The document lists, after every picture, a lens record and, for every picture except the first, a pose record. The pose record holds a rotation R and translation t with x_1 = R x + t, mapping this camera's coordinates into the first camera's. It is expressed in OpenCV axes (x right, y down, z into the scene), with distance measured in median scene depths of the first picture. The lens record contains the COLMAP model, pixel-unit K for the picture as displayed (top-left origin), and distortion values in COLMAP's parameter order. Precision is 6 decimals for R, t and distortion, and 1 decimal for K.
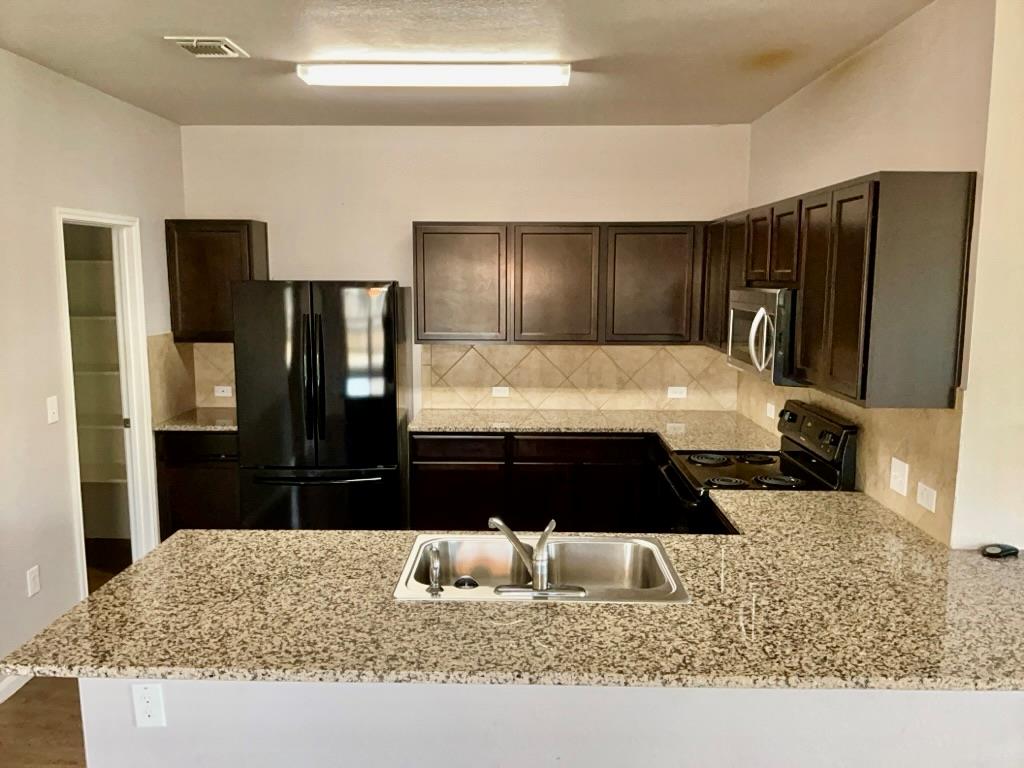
lens RADIAL K [[816.4, 0, 511.7], [0, 816.4, 384.4], [0, 0, 1]] dist [0.078554, -0.086314]
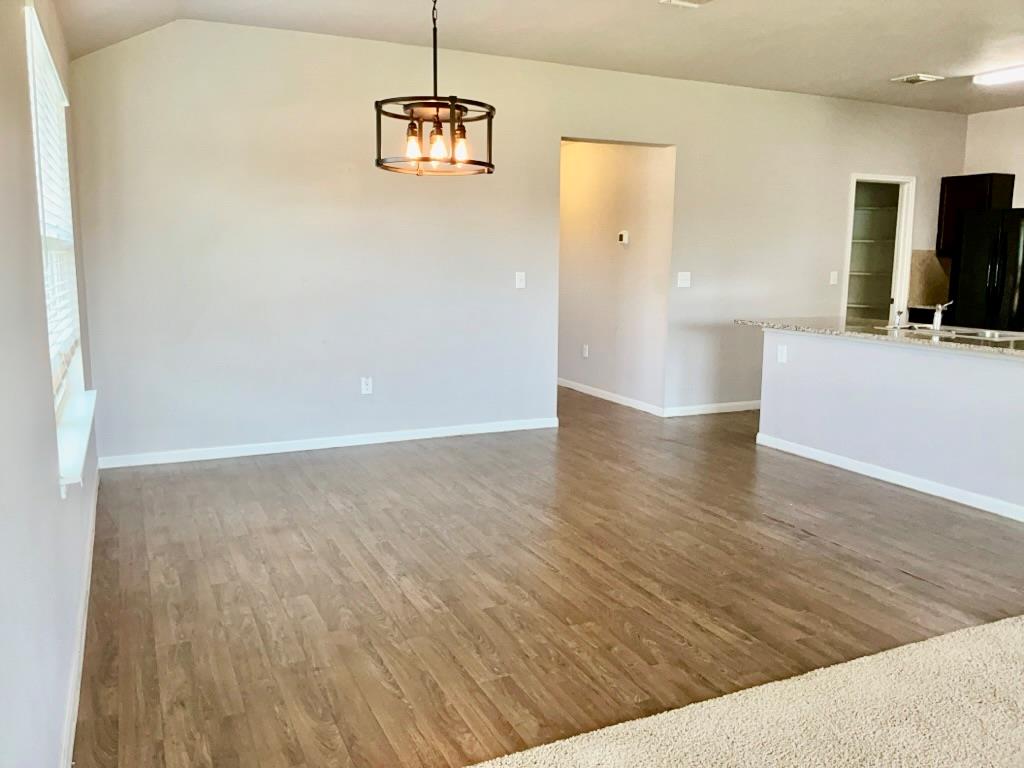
lens RADIAL K [[816.4, 0, 512.1], [0, 816.4, 382.9], [0, 0, 1]] dist [0.078554, -0.086314]
pose [[0.453091, 0.142524, -0.879997, 0.797986], [-0.131828, 0.986996, 0.091979, 0.182825], [0.881663, 0.074333, 0.465988, -0.526547]]
